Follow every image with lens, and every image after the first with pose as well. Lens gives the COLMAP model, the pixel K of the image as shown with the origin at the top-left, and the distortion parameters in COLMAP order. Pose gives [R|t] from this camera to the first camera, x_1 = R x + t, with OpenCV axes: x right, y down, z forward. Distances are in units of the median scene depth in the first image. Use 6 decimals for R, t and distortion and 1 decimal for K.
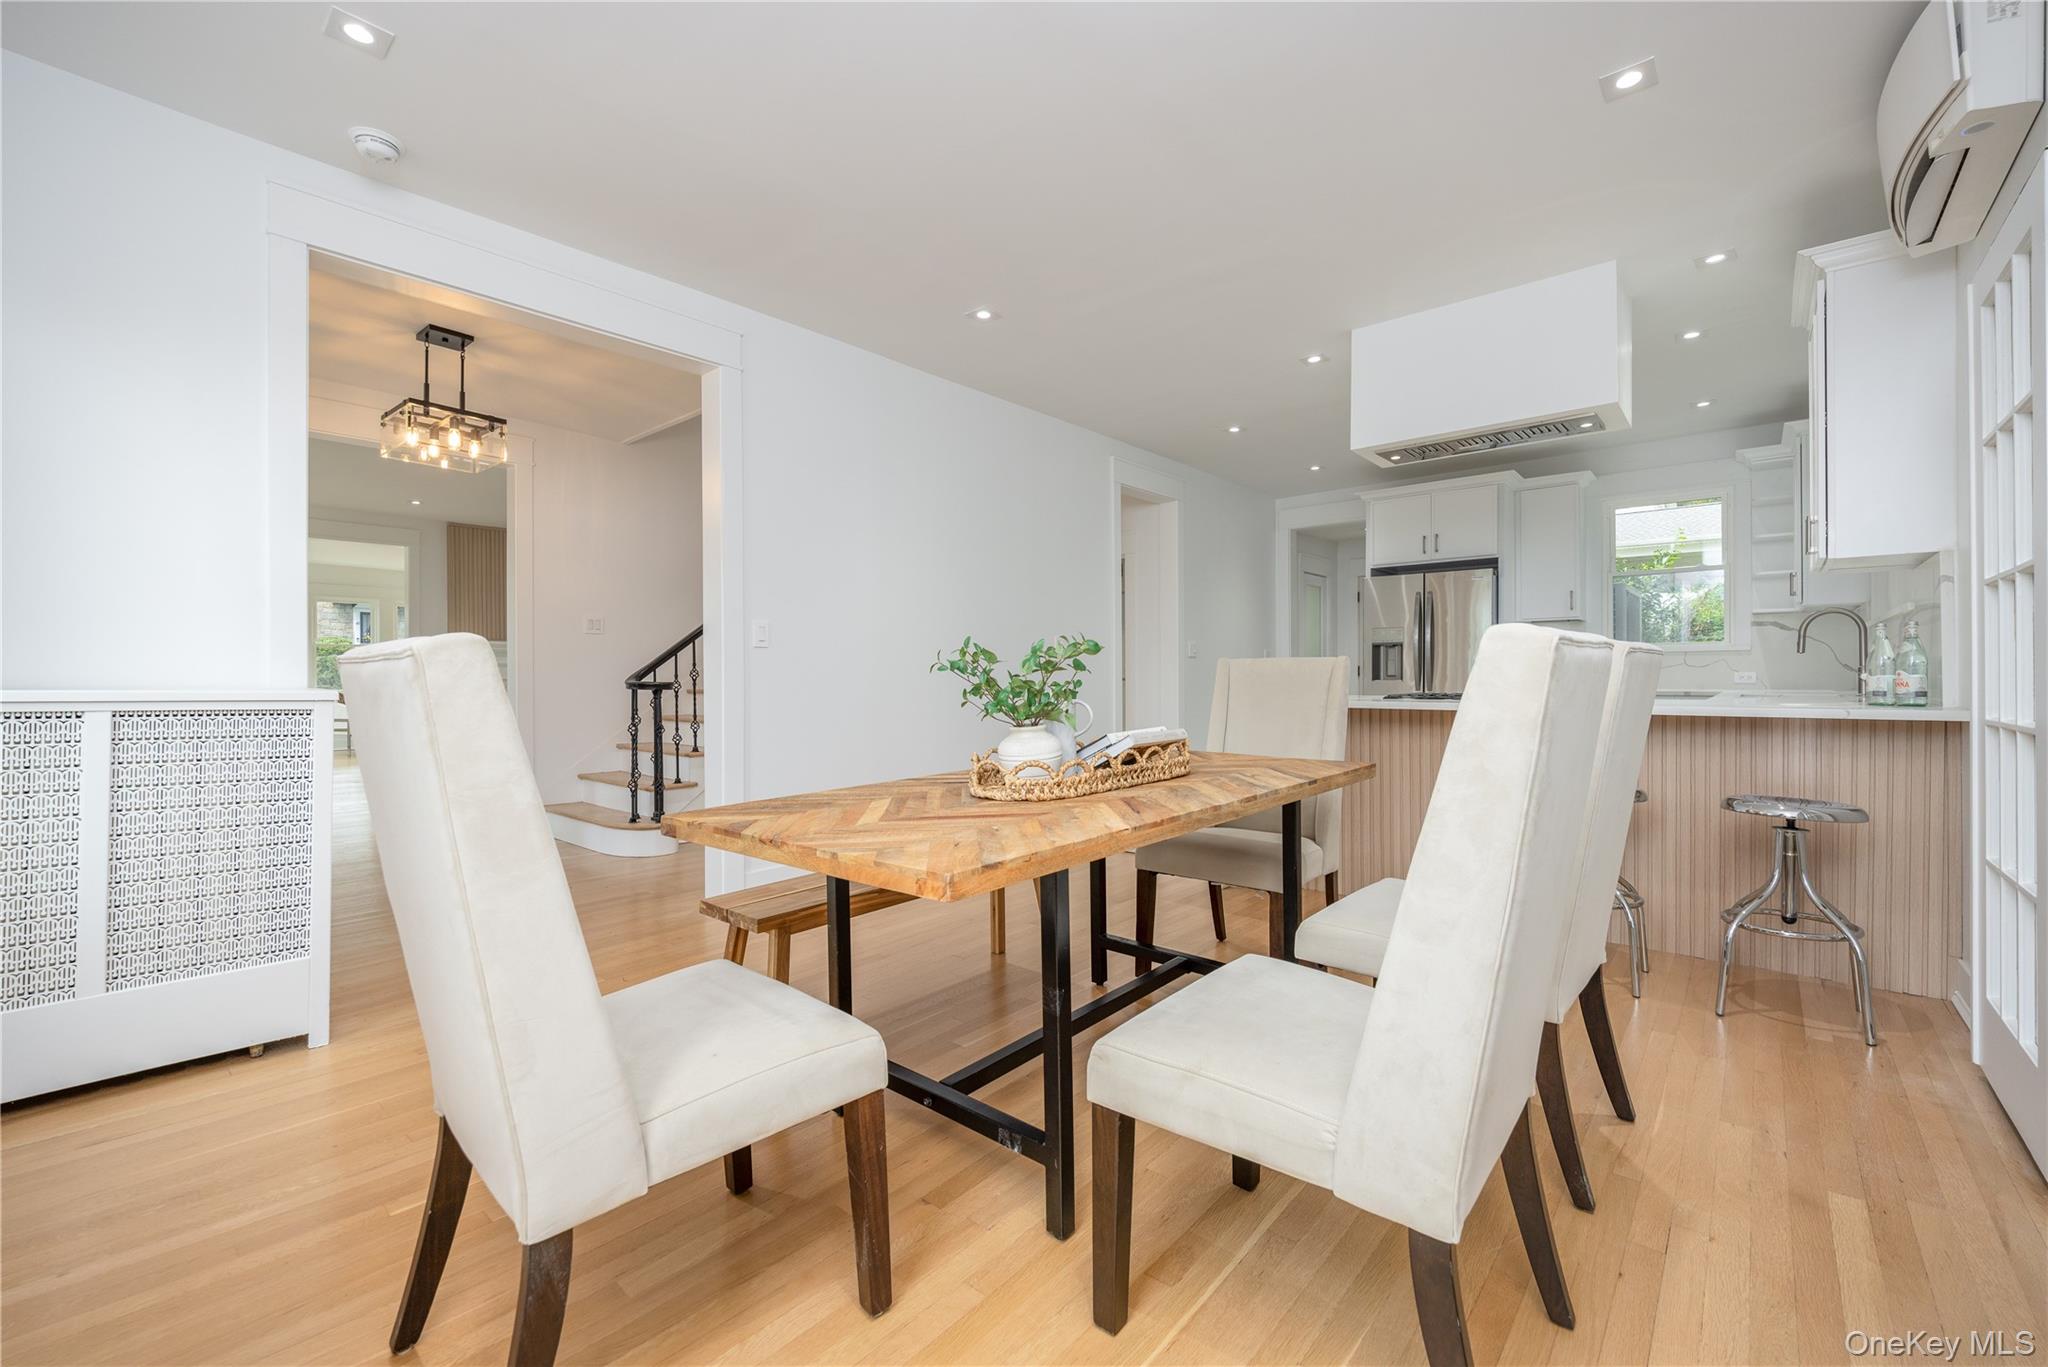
lens RADIAL K [[846.0, 0, 1024.0], [0, 846.0, 683.5], [0, 0, 1]] dist [-0.010577, -0.000128]
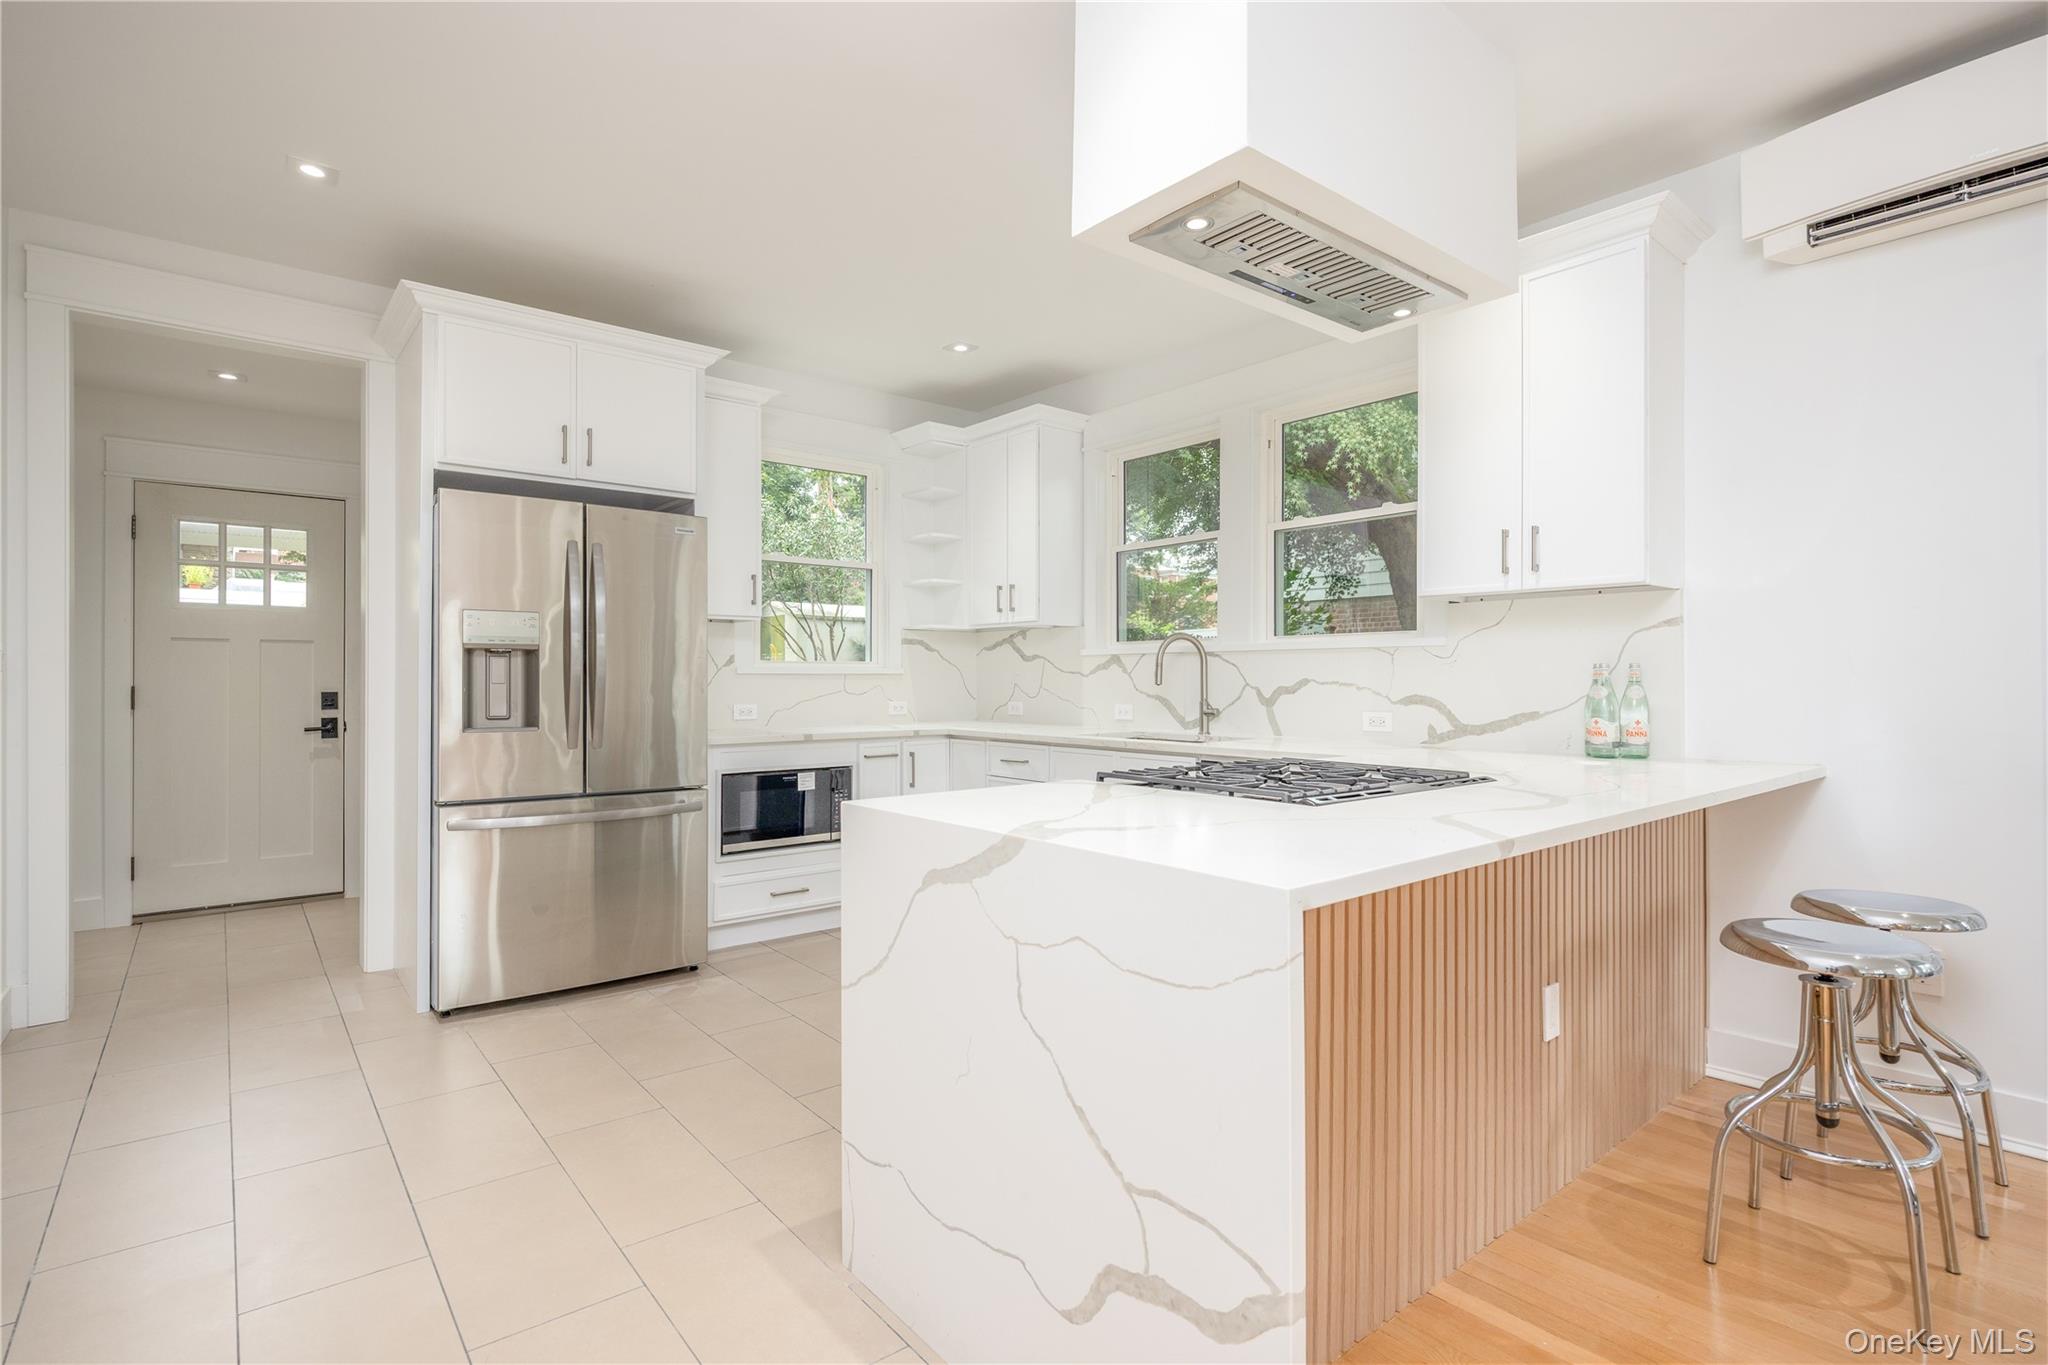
lens RADIAL K [[976.3, 0, 1024.0], [0, 976.3, 682.5], [0, 0, 1]] dist [0.014677, -0.000196]
pose [[0.148469, 0.001726, 0.988916, -0.040958], [0.010451, 0.999940, -0.003314, -0.024296], [-0.988862, 0.010828, 0.148442, 0.670478]]
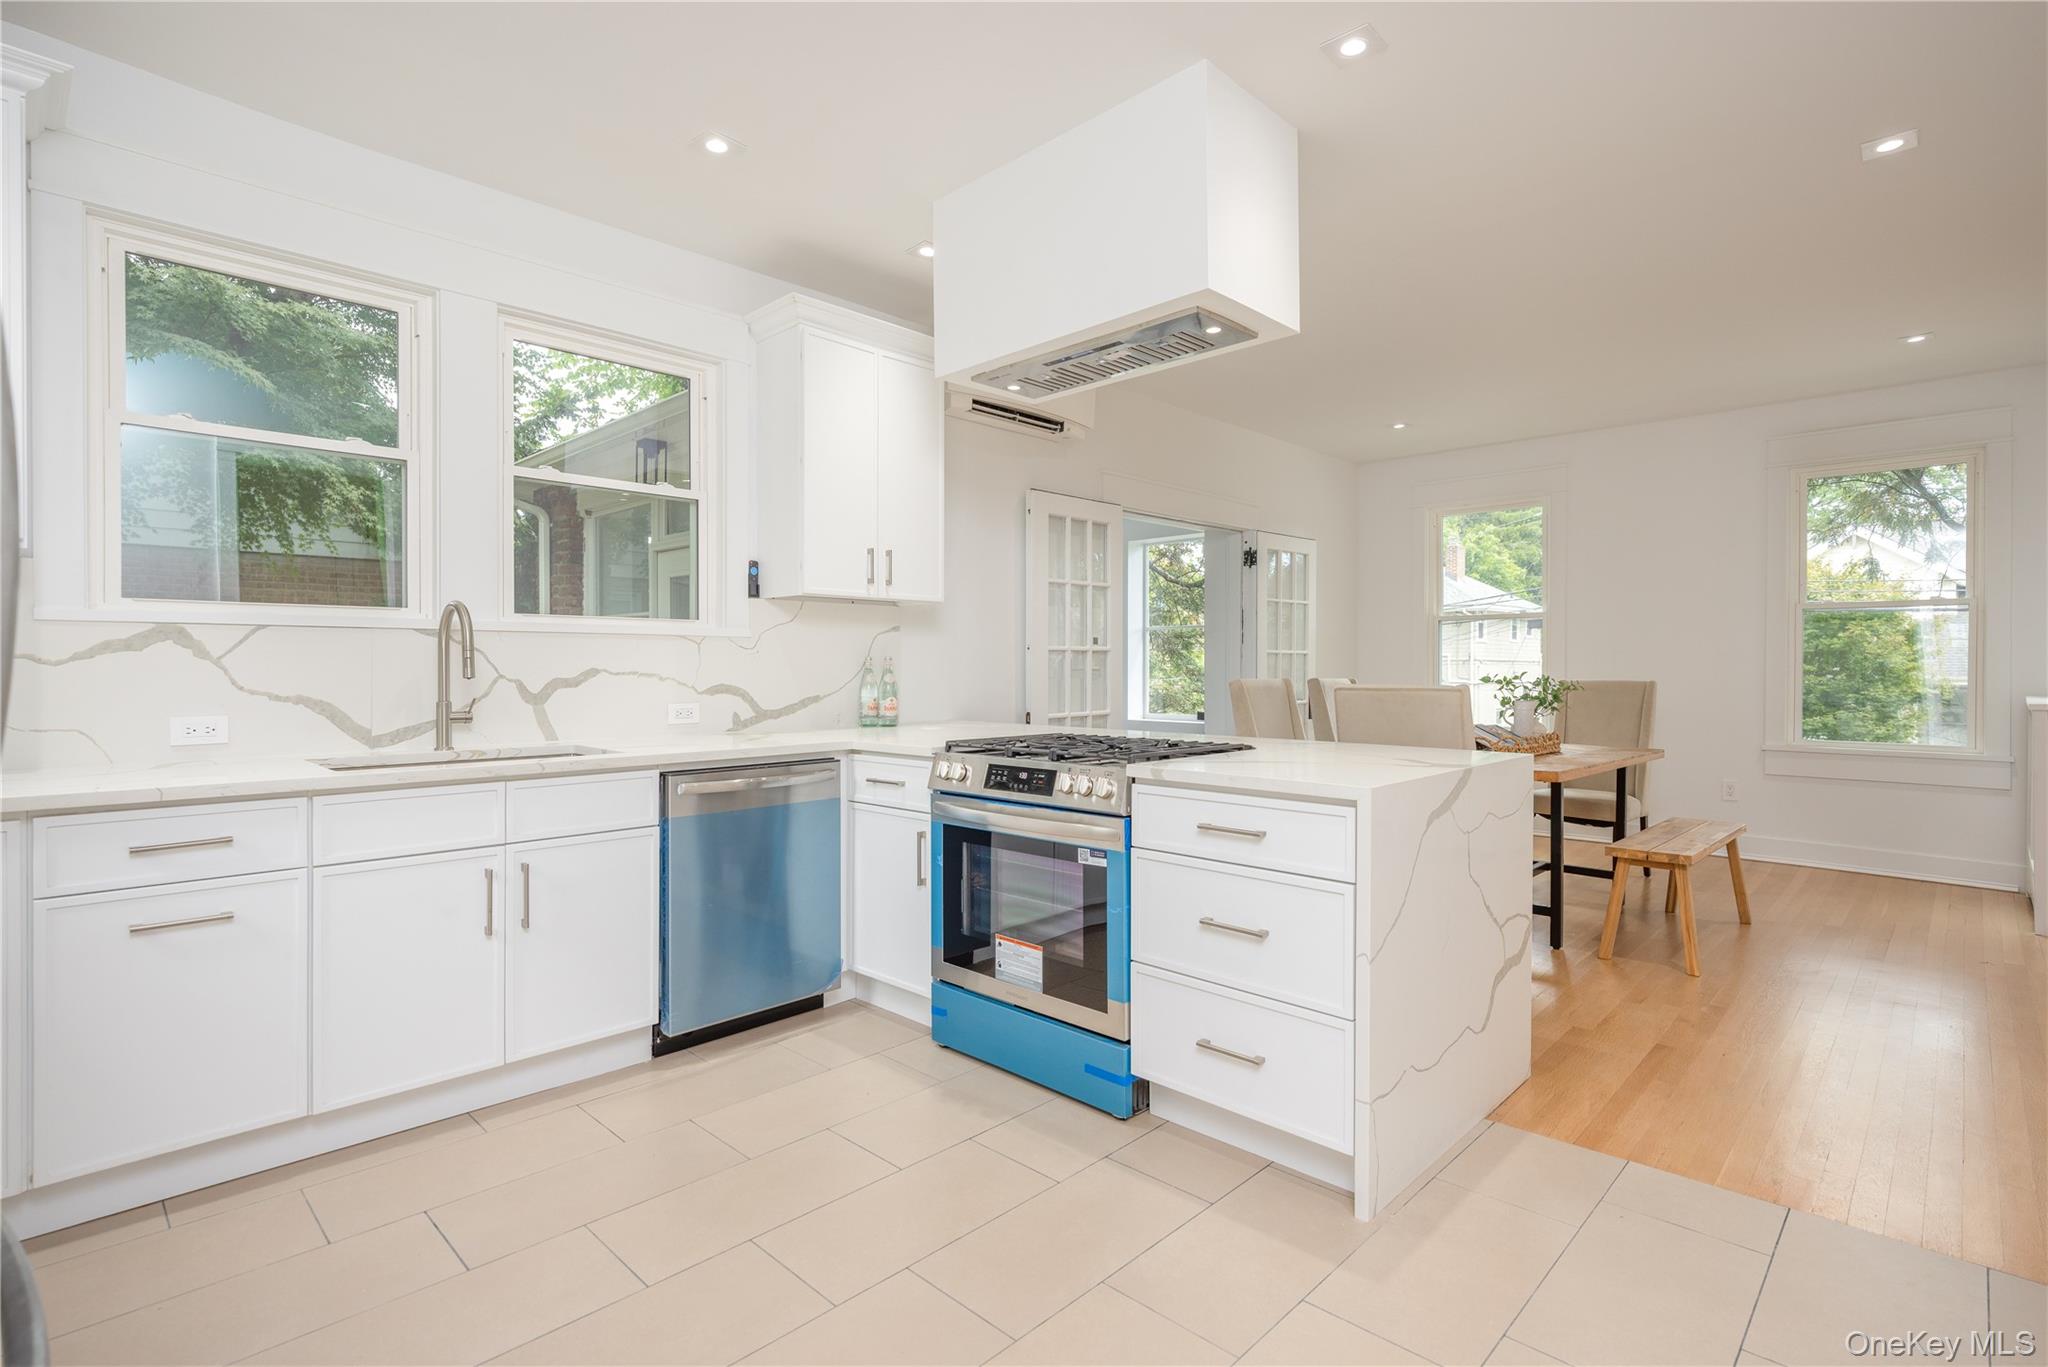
lens RADIAL K [[976.3, 0, 1024.0], [0, 976.3, 683.5], [0, 0, 1]] dist [0.014677, -0.000196]
pose [[-0.999098, 0.003484, 0.042324, 0.354767], [0.004718, 0.999566, 0.029095, -0.033110], [-0.042204, 0.029268, -0.998680, 1.102185]]
